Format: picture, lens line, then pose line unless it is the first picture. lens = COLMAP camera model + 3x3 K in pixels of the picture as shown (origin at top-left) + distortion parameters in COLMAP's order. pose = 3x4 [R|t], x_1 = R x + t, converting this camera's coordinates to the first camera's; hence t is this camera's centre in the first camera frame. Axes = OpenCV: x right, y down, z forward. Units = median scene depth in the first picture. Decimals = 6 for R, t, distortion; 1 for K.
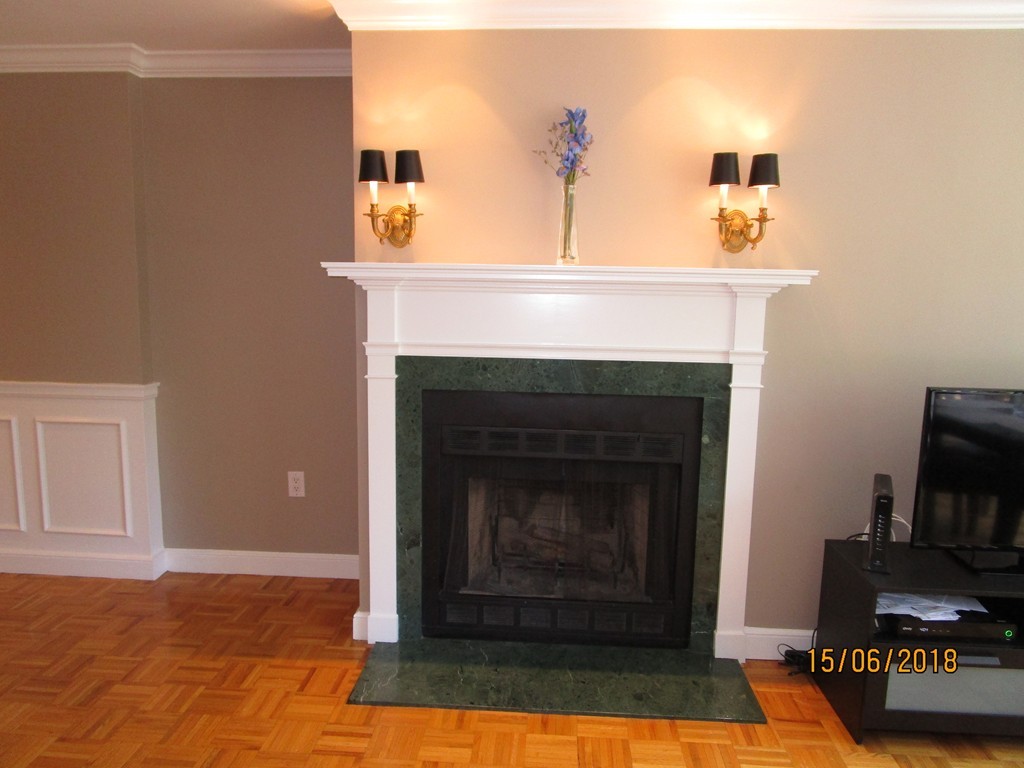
lens RADIAL K [[791.3, 0, 512.0], [0, 791.3, 384.0], [0, 0, 1]] dist [-0.000010, 0.000828]
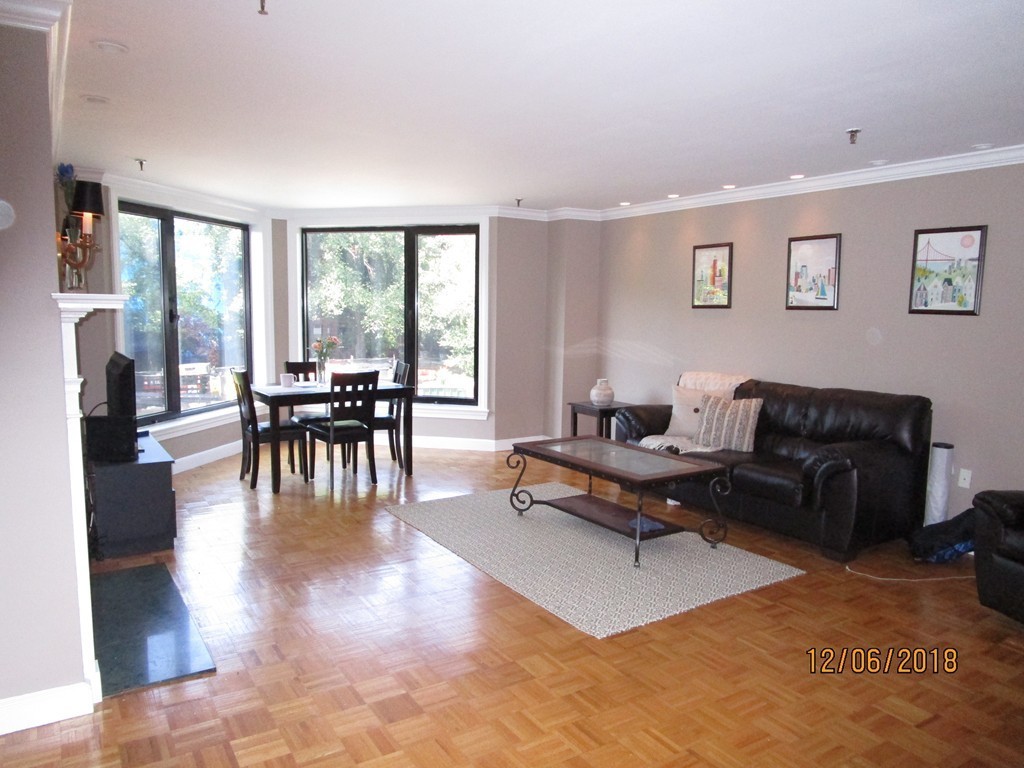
lens RADIAL K [[732.4, 0, 508.0], [0, 732.4, 384.5], [0, 0, 1]] dist [-0.009635, -0.000003]
pose [[-0.580060, -0.113622, 0.806611, -1.176354], [0.112654, 0.969519, 0.217584, -0.175094], [-0.806746, 0.217080, -0.549579, 1.055188]]
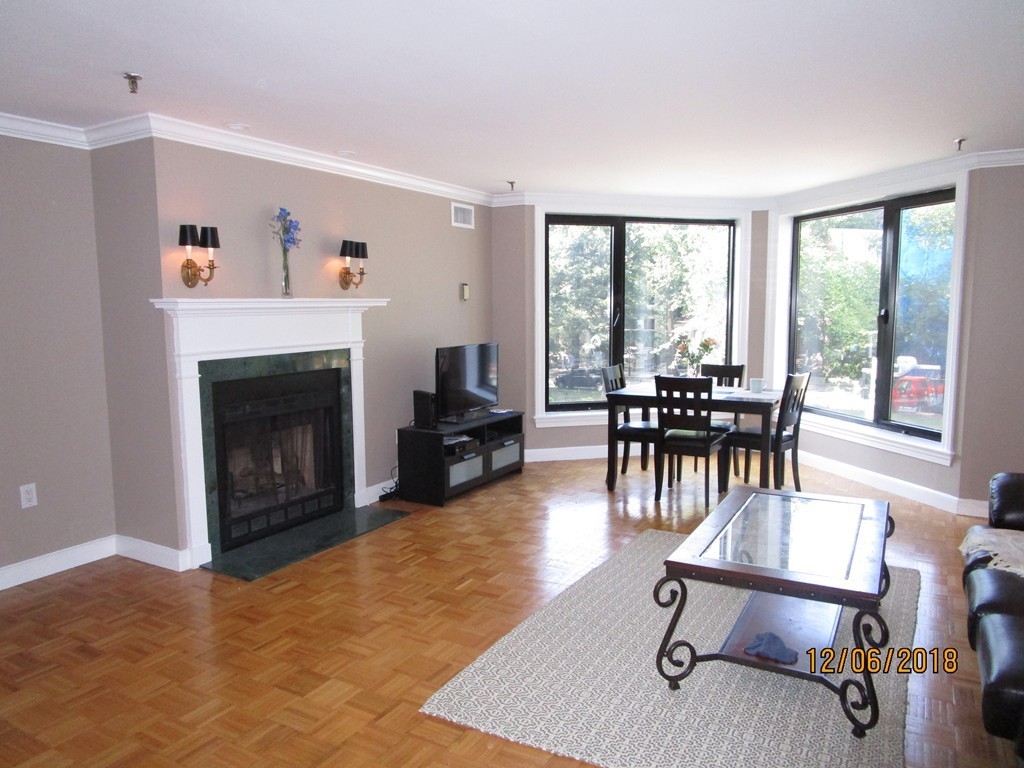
lens RADIAL K [[732.4, 0, 508.0], [0, 732.4, 384.5], [0, 0, 1]] dist [-0.009635, -0.000003]
pose [[0.444276, -0.121551, 0.887606, -1.108924], [0.161655, 0.985367, 0.054026, 0.026543], [-0.881185, 0.119484, 0.457424, -0.130149]]
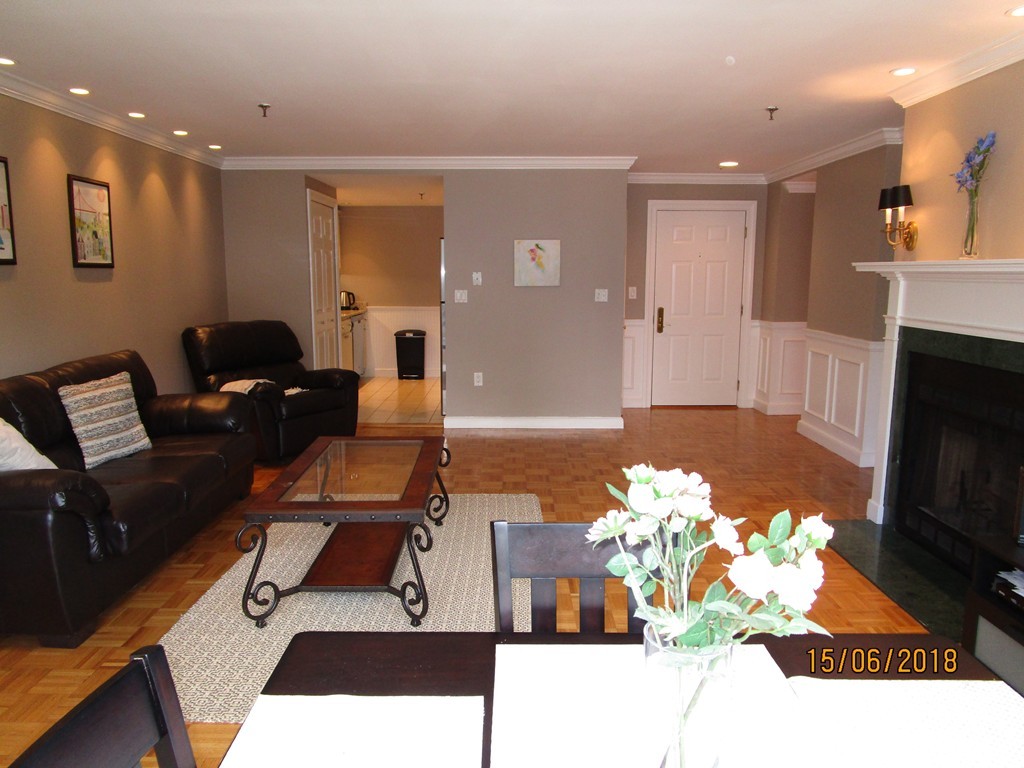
lens RADIAL K [[791.3, 0, 512.0], [0, 791.3, 384.0], [0, 0, 1]] dist [-0.000010, 0.000828]
pose [[0.056775, 0.125117, -0.990516, 1.276617], [-0.157476, 0.980820, 0.114866, 0.014455], [0.985889, 0.149461, 0.075388, 0.203886]]
